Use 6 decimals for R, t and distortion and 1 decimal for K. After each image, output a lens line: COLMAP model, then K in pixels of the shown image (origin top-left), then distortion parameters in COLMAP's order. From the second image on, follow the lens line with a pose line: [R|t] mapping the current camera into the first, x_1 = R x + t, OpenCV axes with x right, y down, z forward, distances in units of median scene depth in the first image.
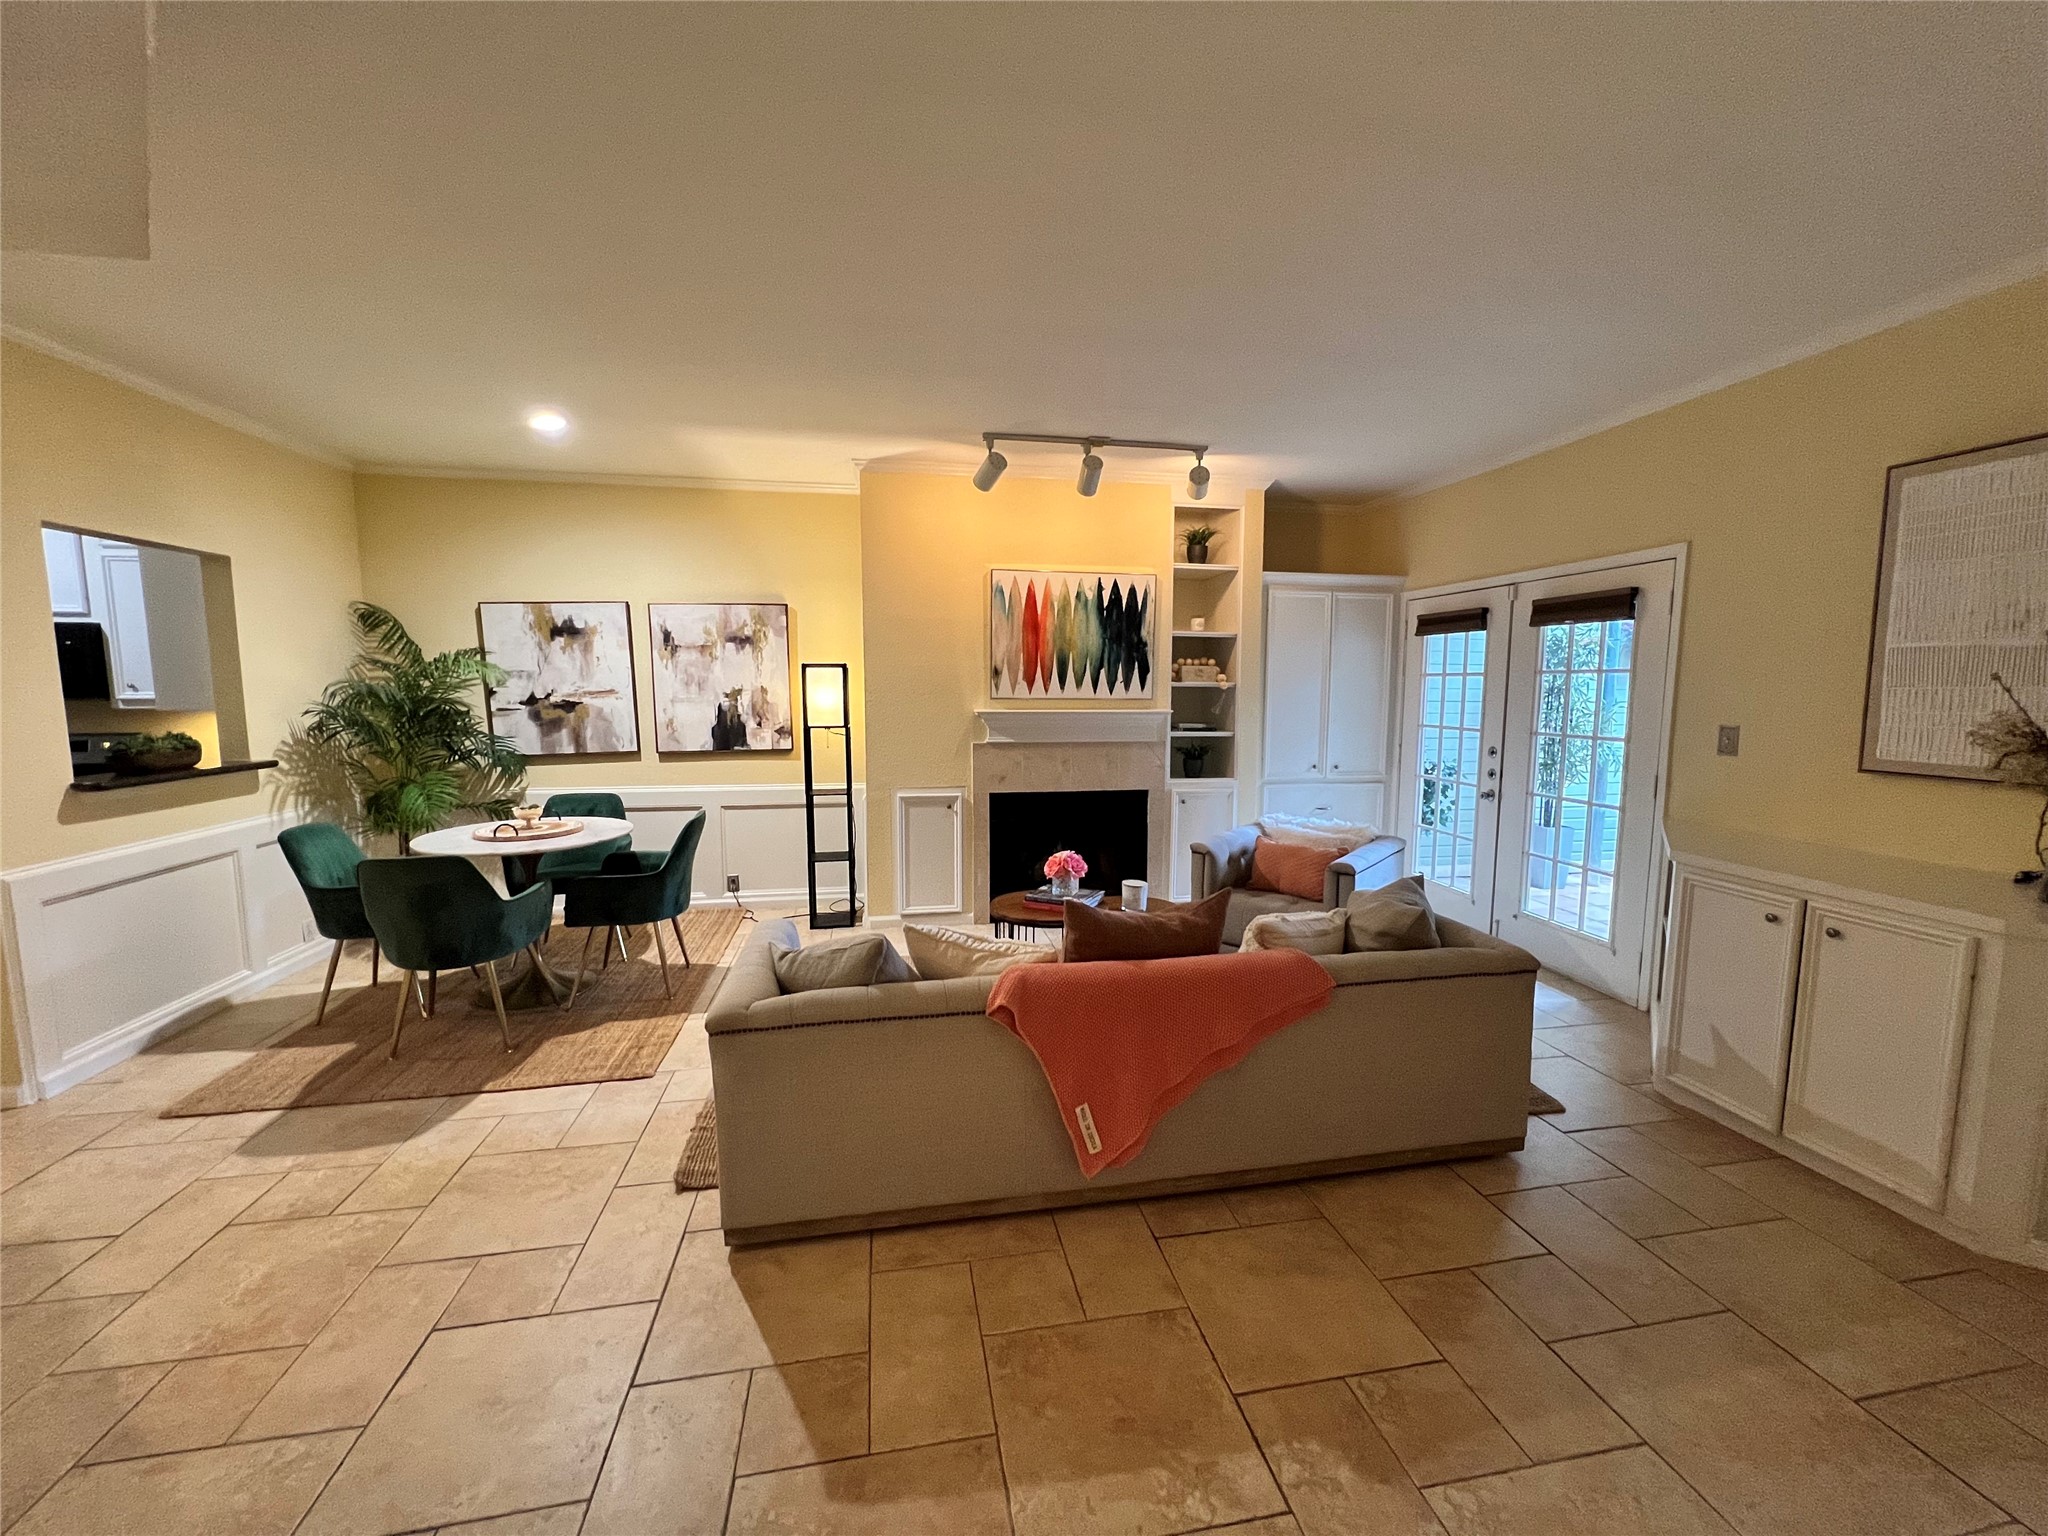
lens RADIAL K [[821.5, 0, 1024.0], [0, 821.5, 768.0], [0, 0, 1]] dist [-0.001212, 0.000058]
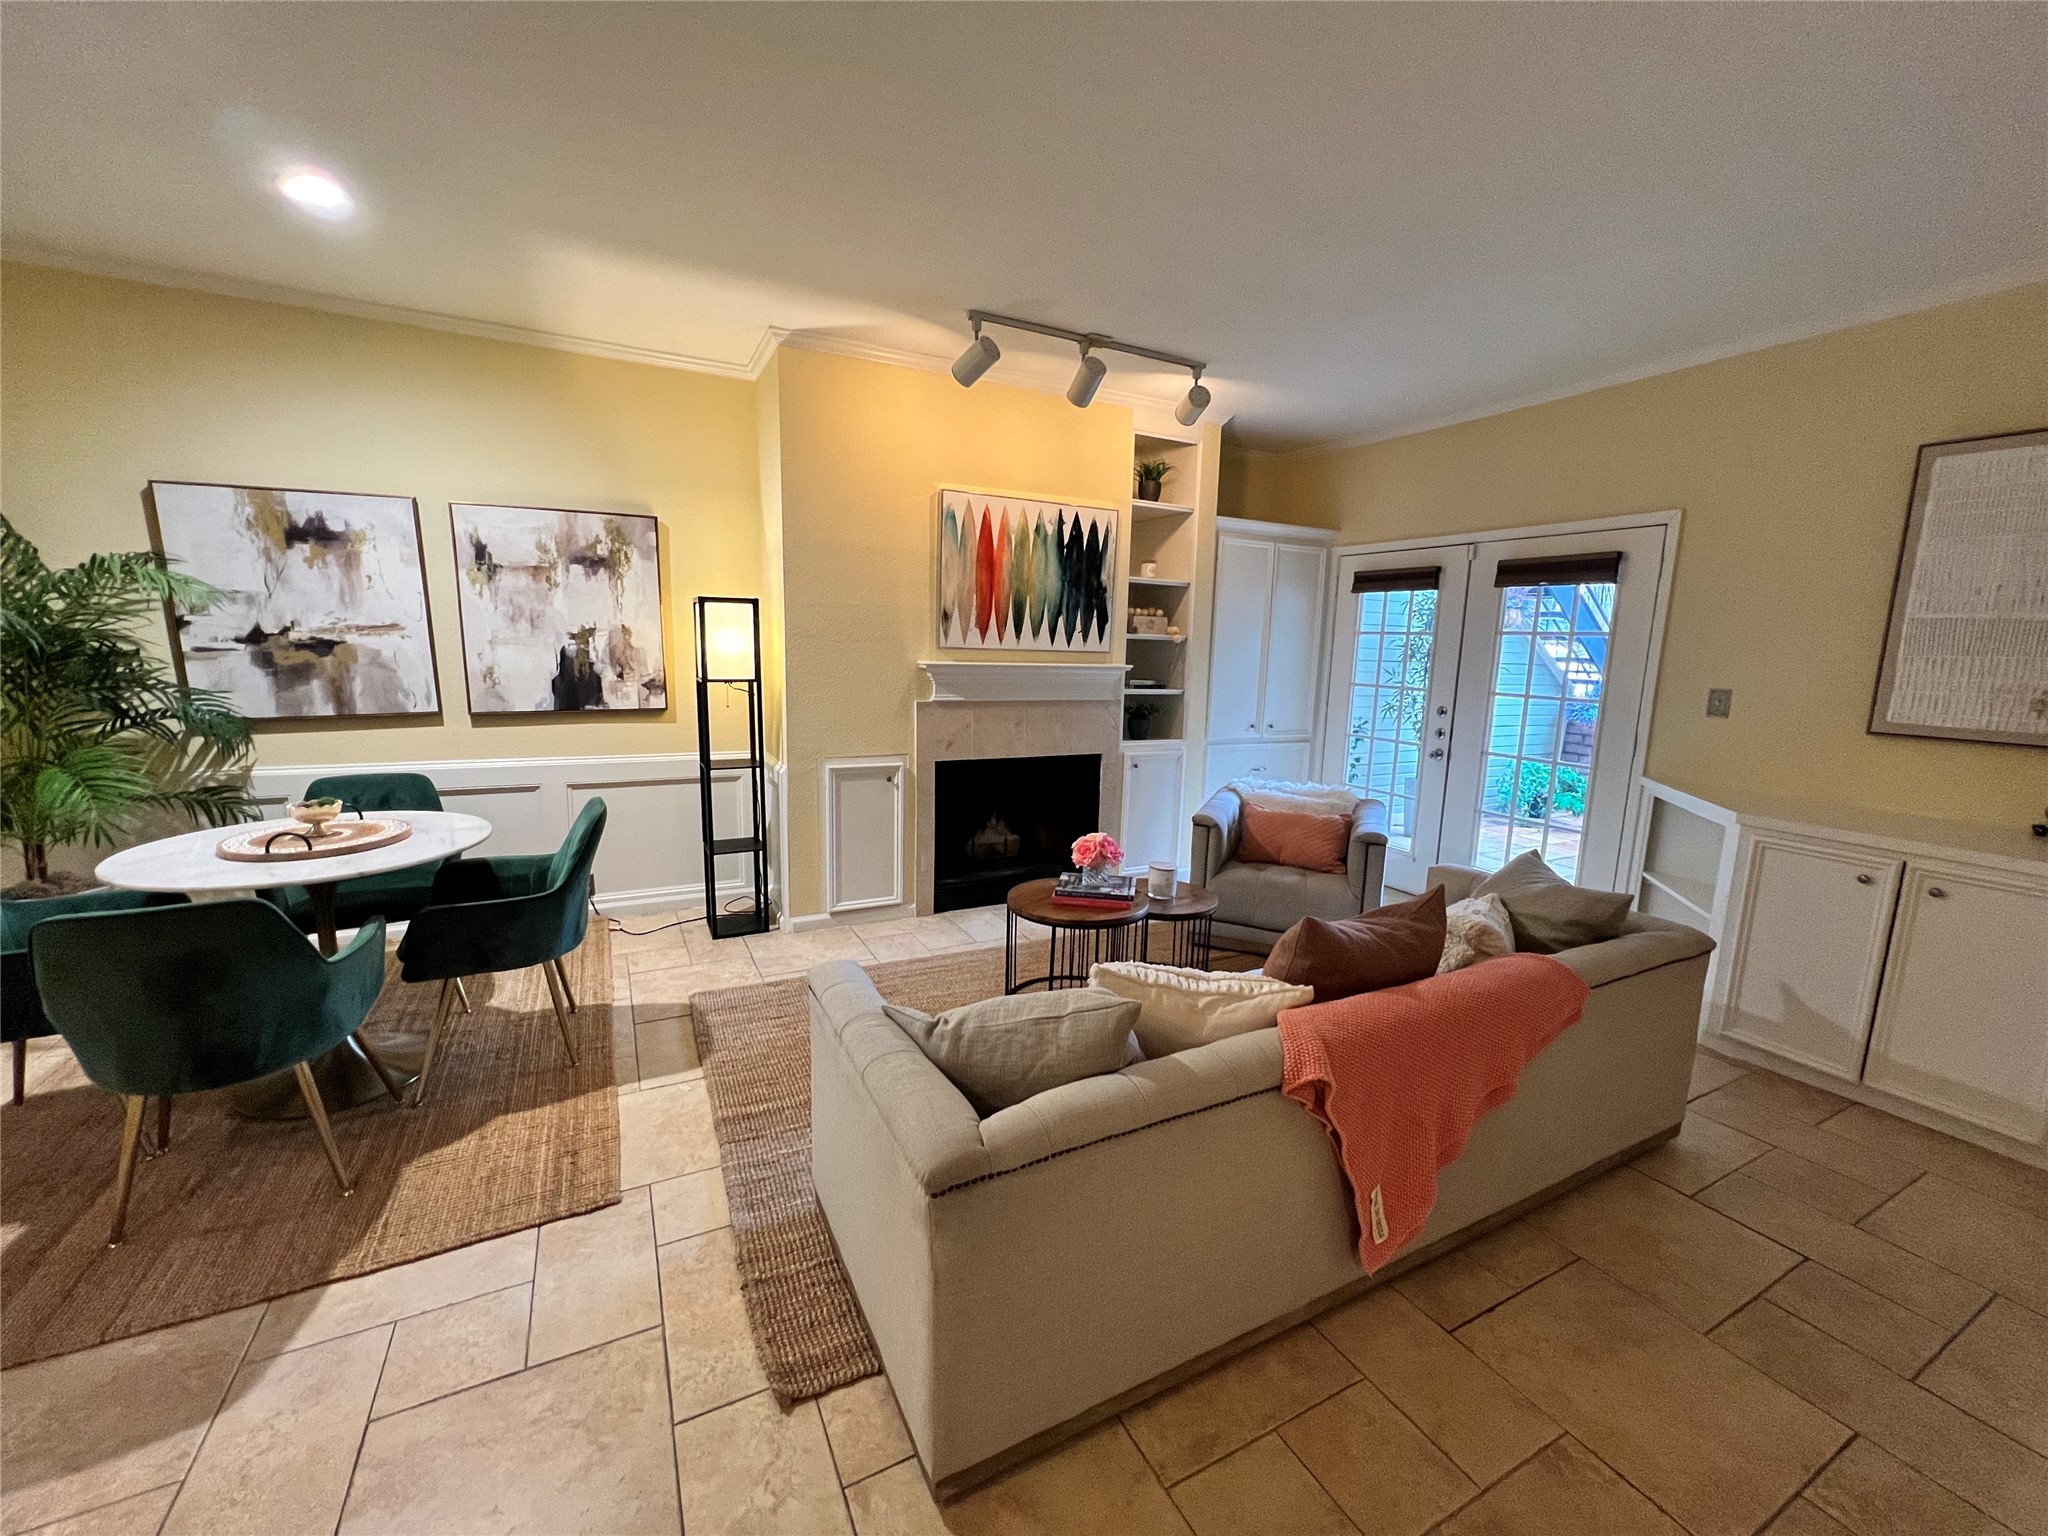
lens RADIAL K [[821.5, 0, 1024.0], [0, 821.5, 768.0], [0, 0, 1]] dist [-0.001212, 0.000058]
pose [[0.955401, -0.022328, 0.294466, -0.206875], [0.005255, 0.998265, 0.058643, -0.011552], [-0.295264, -0.054481, 0.953861, 0.175813]]
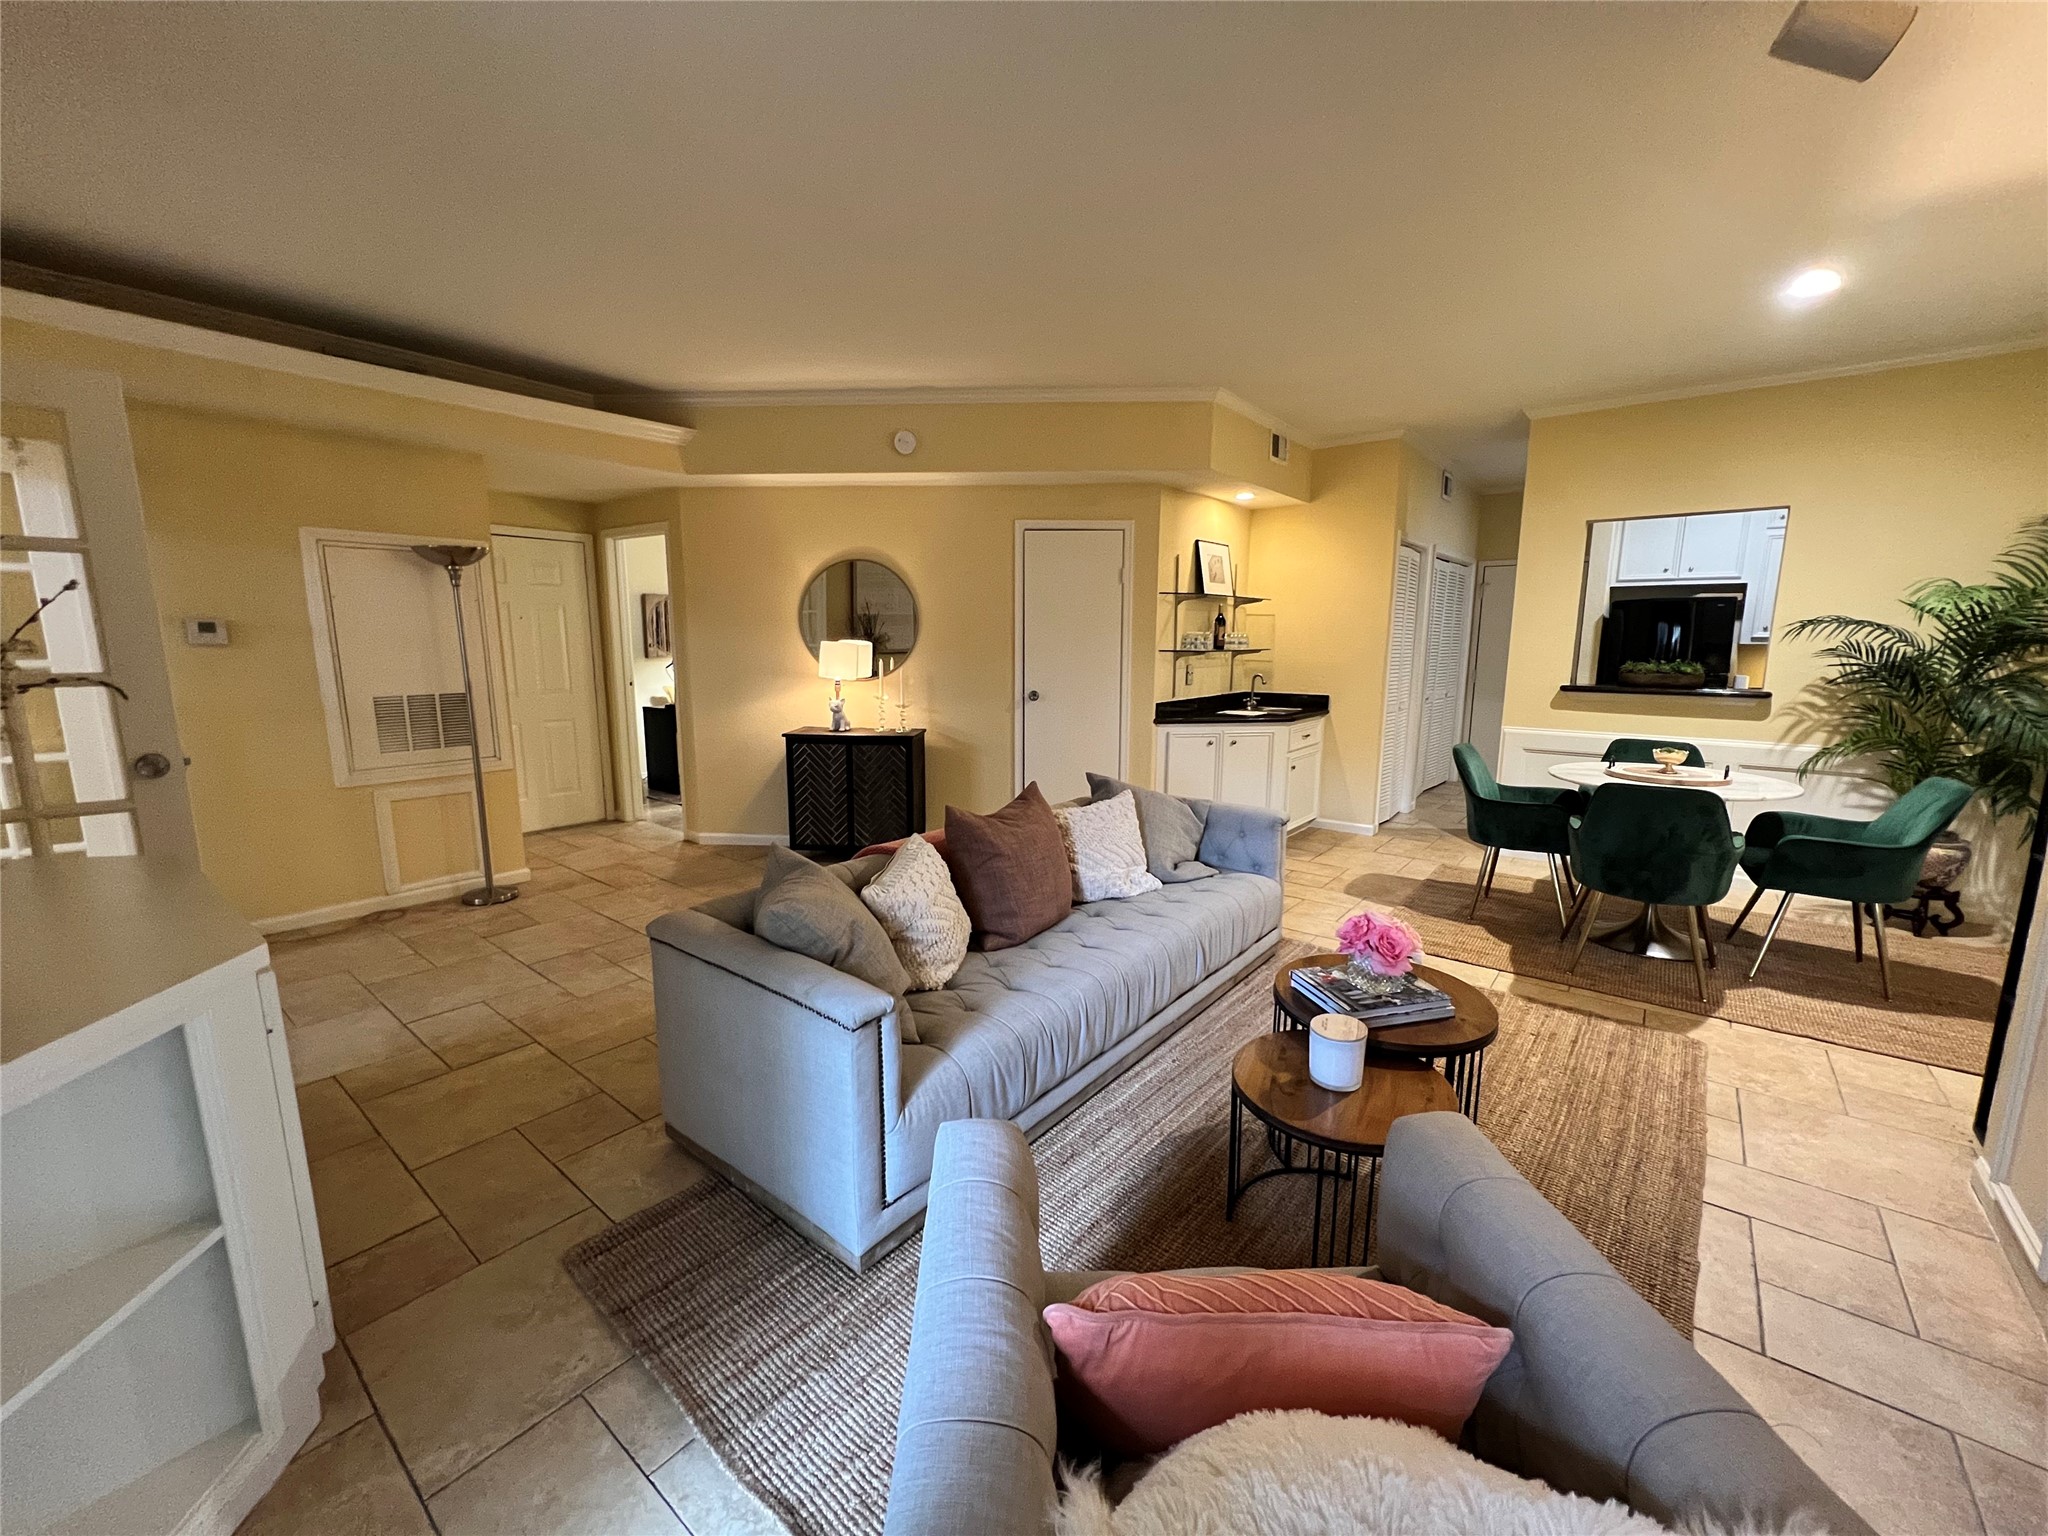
lens RADIAL K [[821.5, 0, 1024.0], [0, 821.5, 768.0], [0, 0, 1]] dist [-0.001212, 0.000058]
pose [[-0.755355, 0.102116, -0.647310, 0.446987], [-0.070469, 0.969399, 0.235159, -0.080350], [0.651515, 0.223244, -0.725045, 0.951000]]
